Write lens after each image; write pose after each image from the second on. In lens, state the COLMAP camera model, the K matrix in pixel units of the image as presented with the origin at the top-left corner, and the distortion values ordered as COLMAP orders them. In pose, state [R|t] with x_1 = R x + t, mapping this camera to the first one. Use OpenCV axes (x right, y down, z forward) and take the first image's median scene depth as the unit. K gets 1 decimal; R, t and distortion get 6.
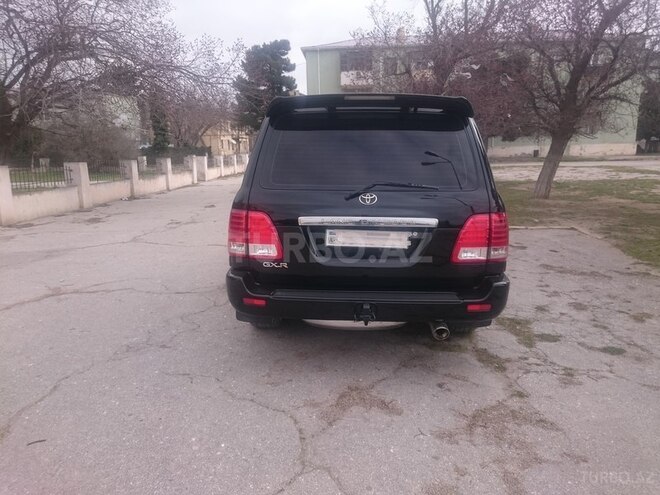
lens RADIAL K [[488.0, 0, 328.7], [0, 488.0, 247.0], [0, 0, 1]] dist [0.015093, -0.021379]
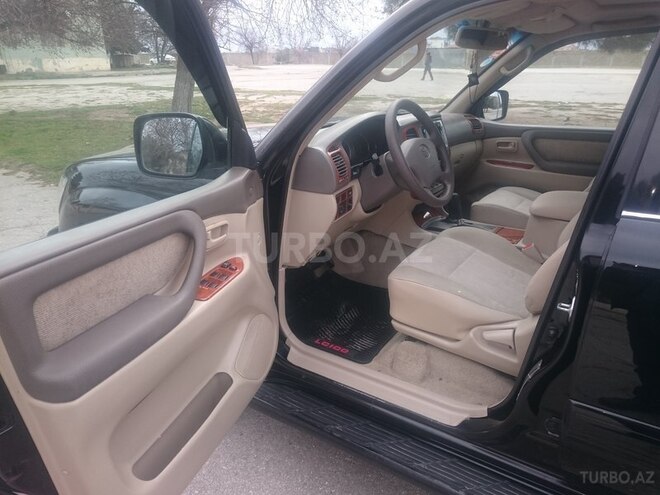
lens RADIAL K [[488.0, 0, 332.9], [0, 488.0, 250.9], [0, 0, 1]] dist [0.015093, -0.021379]
pose [[0.513406, -0.305071, 0.802088, -0.391210], [0.167427, 0.952324, 0.255045, -0.302011], [-0.841655, 0.003349, 0.540006, 1.557795]]
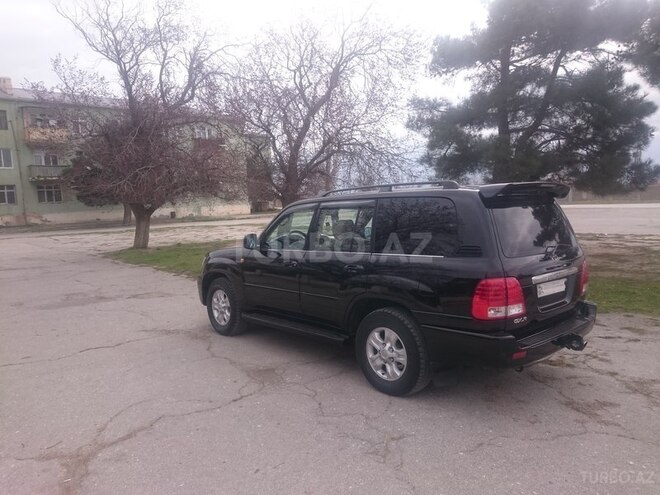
lens RADIAL K [[488.0, 0, 331.5], [0, 488.0, 245.7], [0, 0, 1]] dist [0.015093, -0.021379]
pose [[0.706435, -0.074693, 0.703826, -1.082339], [0.162678, 0.984928, -0.058757, -0.122039], [-0.688829, 0.156005, 0.707938, 0.396804]]
